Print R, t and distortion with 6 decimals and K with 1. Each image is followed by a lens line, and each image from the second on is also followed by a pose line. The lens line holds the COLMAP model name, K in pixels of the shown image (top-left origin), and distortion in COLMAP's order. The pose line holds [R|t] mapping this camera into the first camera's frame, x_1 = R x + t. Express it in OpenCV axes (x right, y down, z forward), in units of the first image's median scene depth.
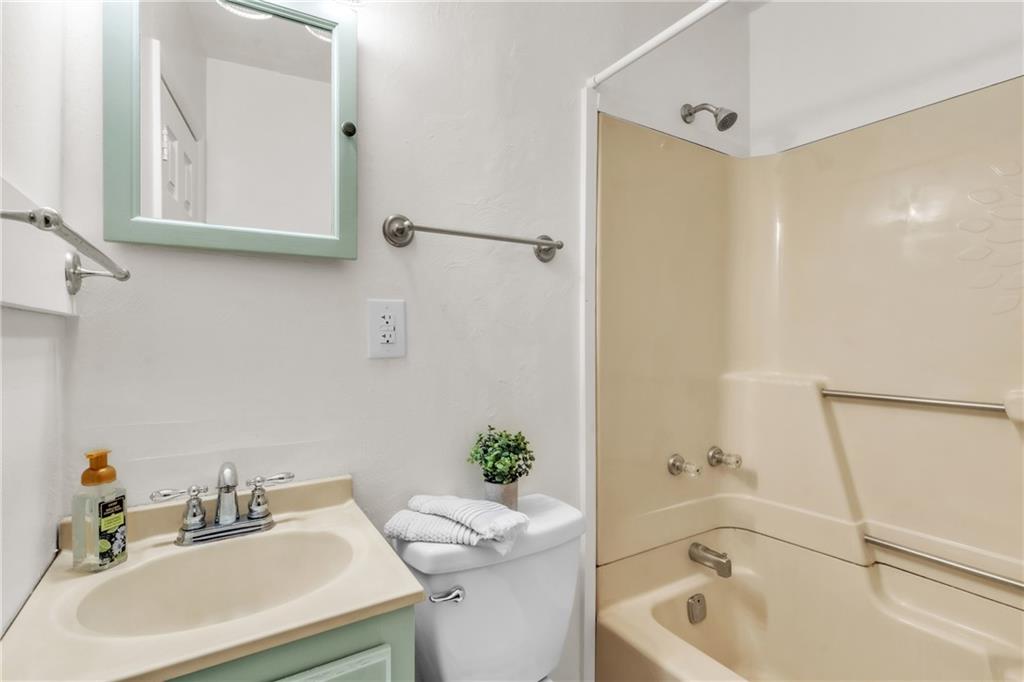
lens RADIAL K [[481.6, 0, 507.0], [0, 481.6, 337.1], [0, 0, 1]] dist [-0.003634, 0.000231]
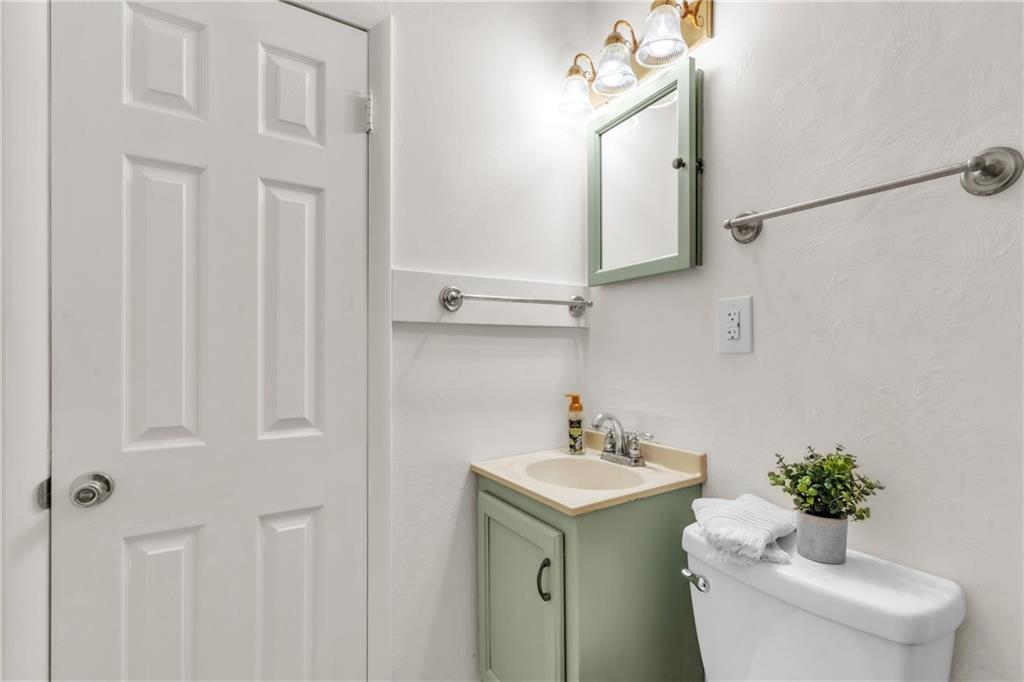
lens RADIAL K [[481.6, 0, 508.6], [0, 481.6, 345.7], [0, 0, 1]] dist [-0.003634, 0.000231]
pose [[-0.001689, -0.003683, -0.999992, 1.004424], [0.001856, 0.999991, -0.003687, 0.037921], [0.999997, -0.001862, -0.001682, 0.649165]]
